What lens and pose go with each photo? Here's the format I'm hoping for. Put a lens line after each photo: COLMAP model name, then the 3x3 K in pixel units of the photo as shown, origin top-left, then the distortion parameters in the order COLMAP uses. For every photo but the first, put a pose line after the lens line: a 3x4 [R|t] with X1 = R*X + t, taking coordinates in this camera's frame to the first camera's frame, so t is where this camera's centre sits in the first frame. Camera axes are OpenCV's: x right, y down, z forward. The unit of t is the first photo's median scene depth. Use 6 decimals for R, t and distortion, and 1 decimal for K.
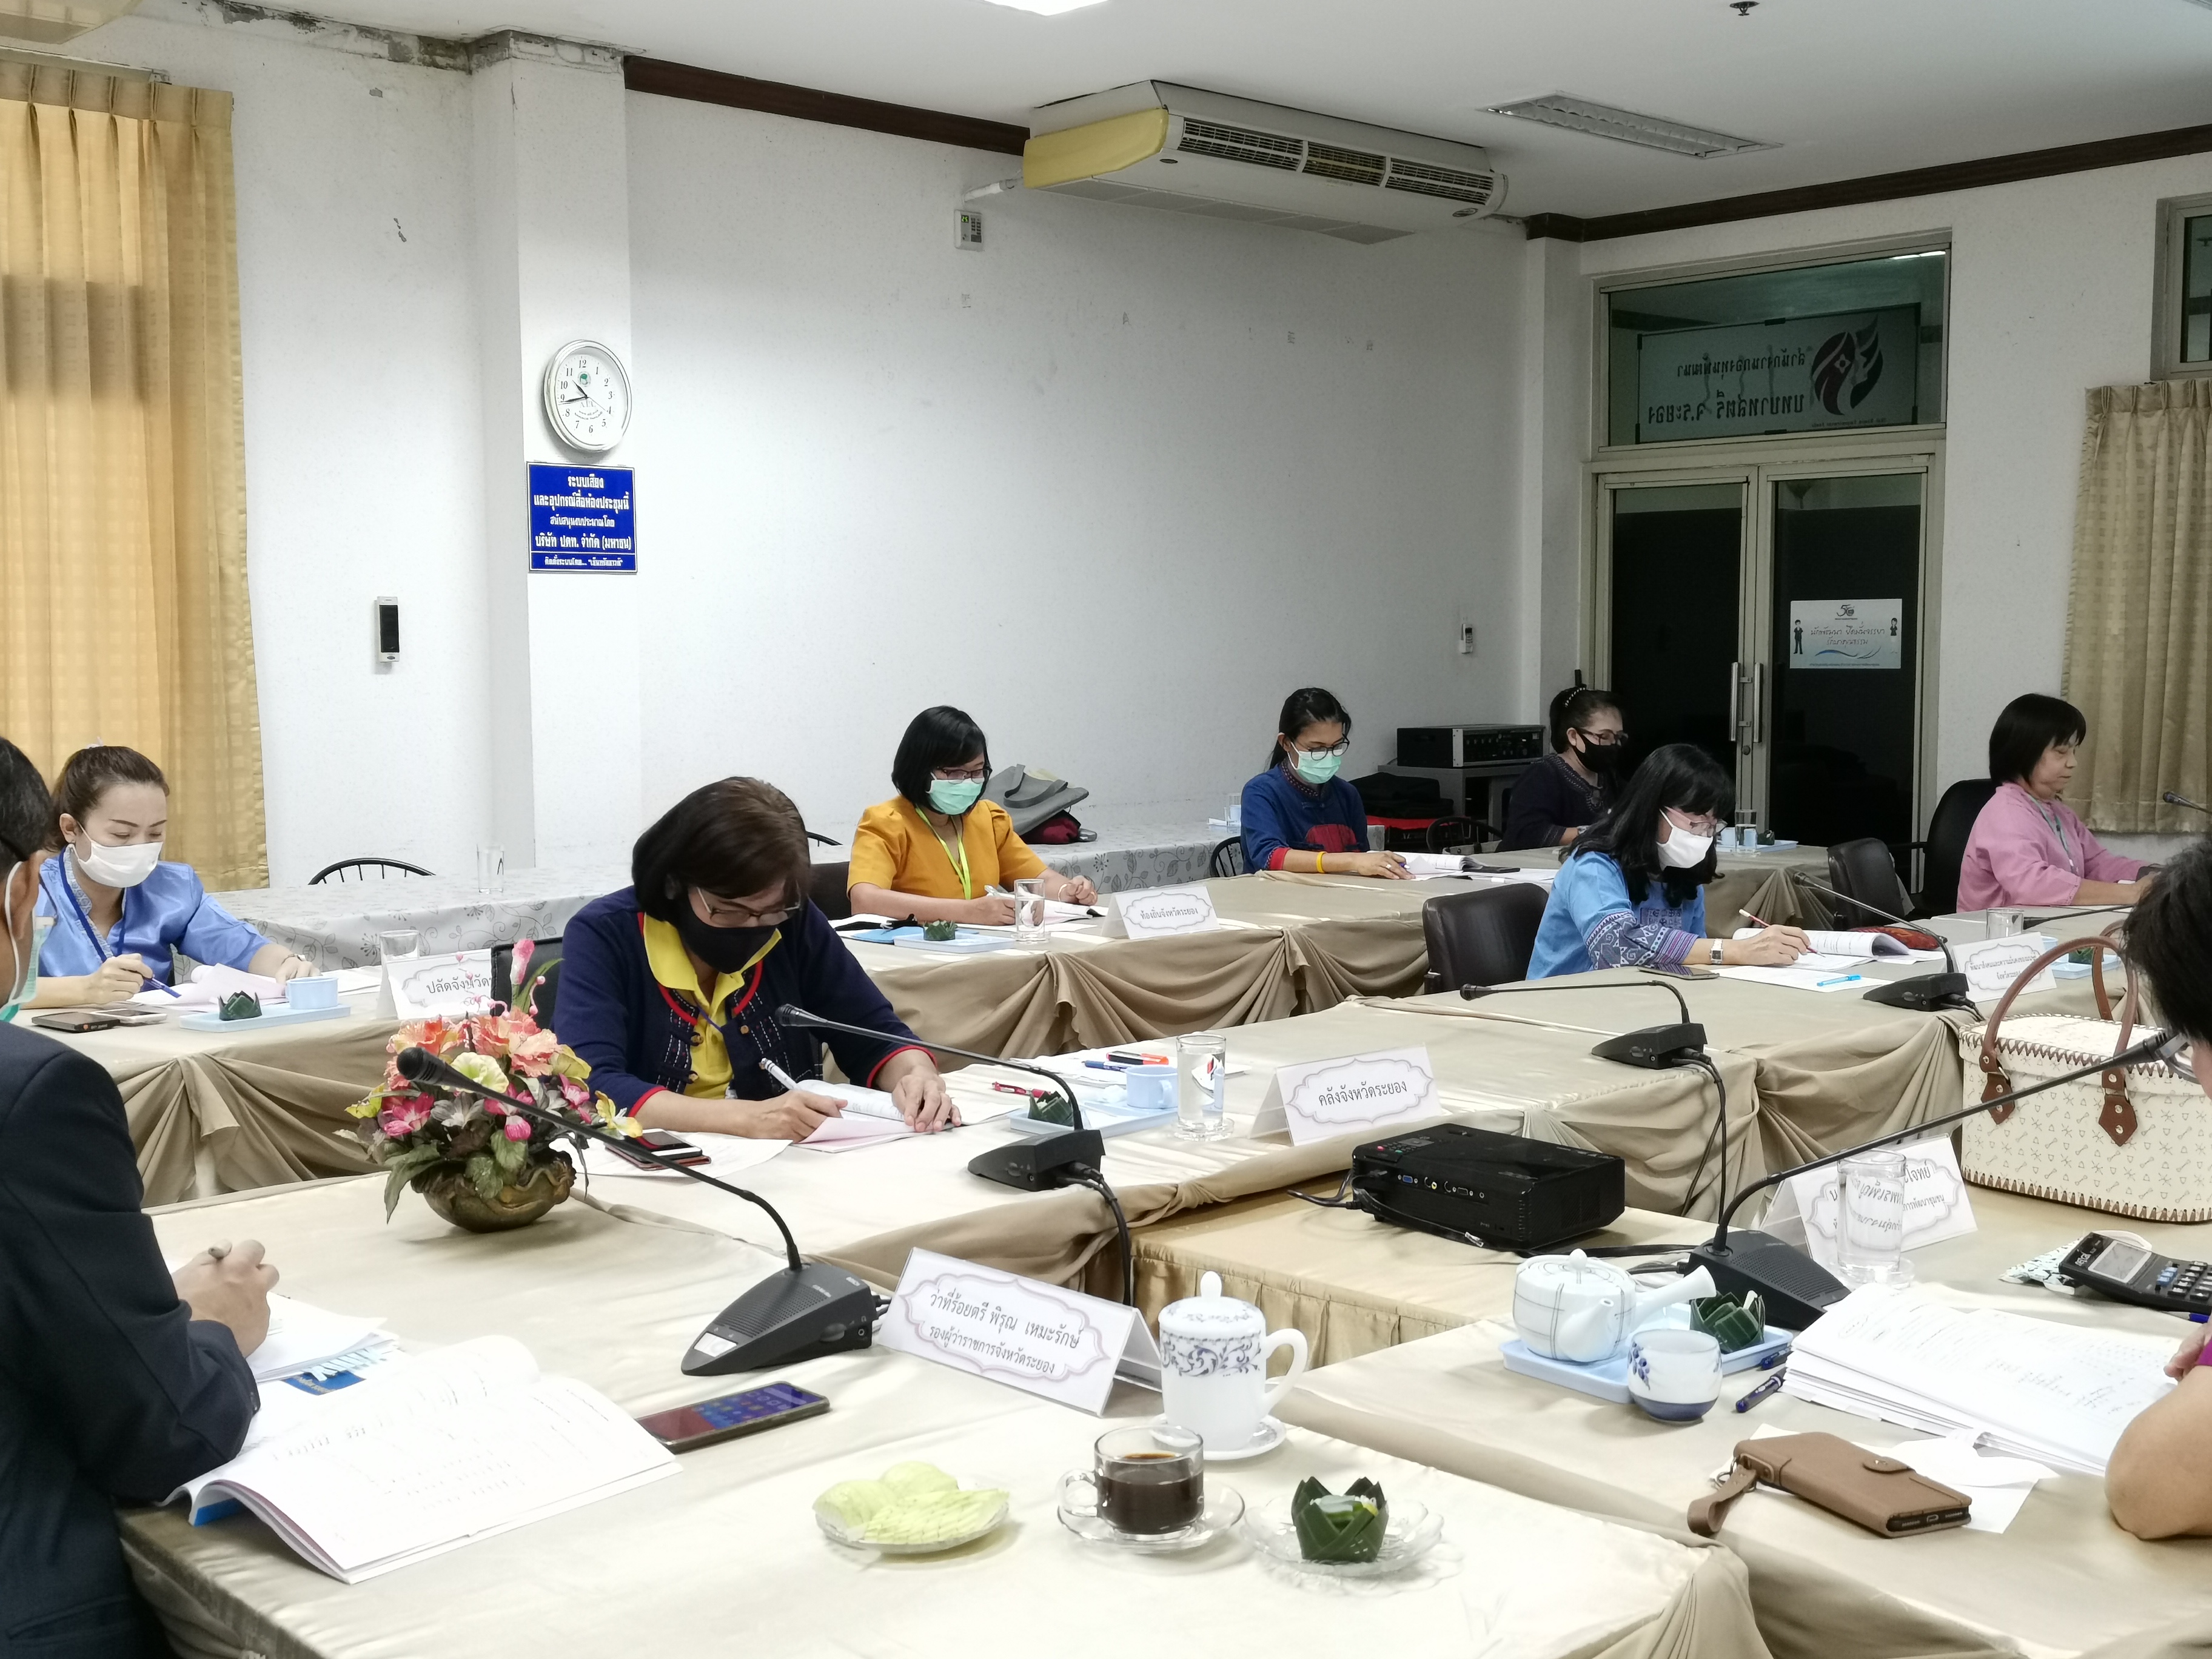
lens RADIAL K [[2446.2, 0, 1113.9], [0, 2446.2, 818.0], [0, 0, 1]] dist [0.094558, -0.115430]
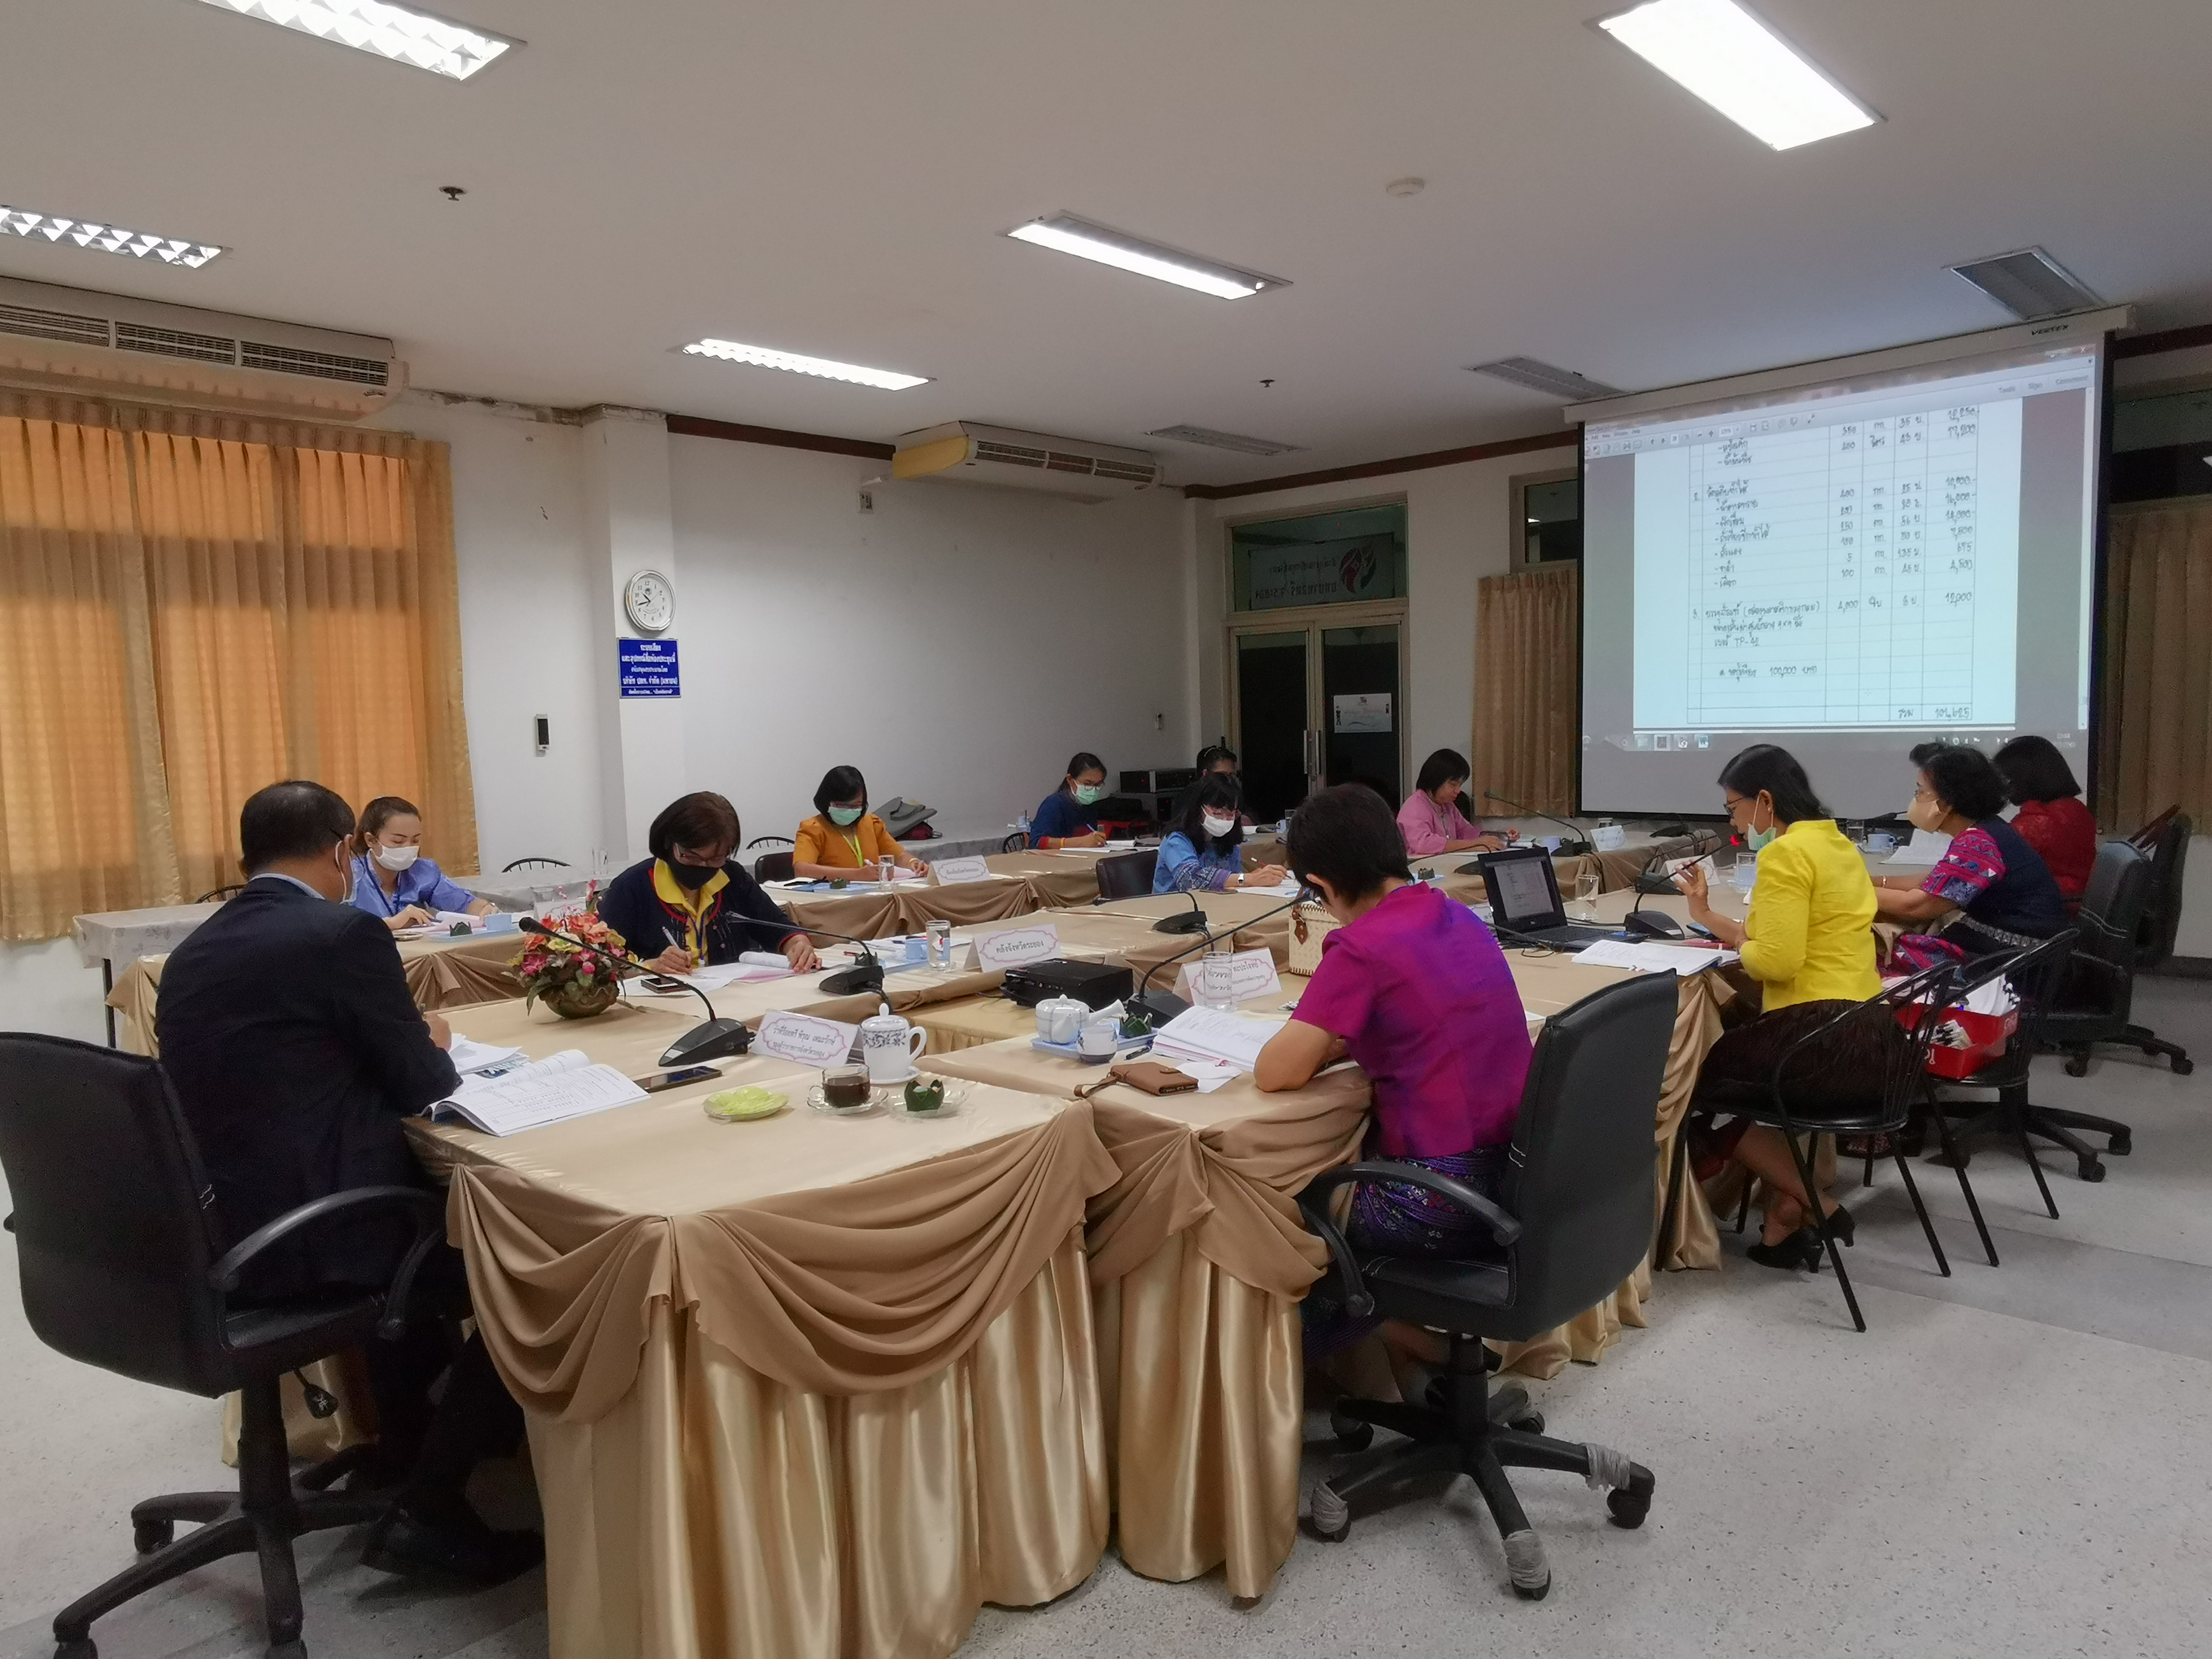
lens RADIAL K [[1527.1, 0, 1106.0], [0, 1527.1, 829.5], [0, 0, 1]] dist [0.000067, -0.001809]
pose [[0.998250, -0.030252, 0.050810, 0.063481], [0.030477, 0.999529, -0.003656, 0.012658], [-0.050676, 0.005198, 0.998702, -0.150845]]
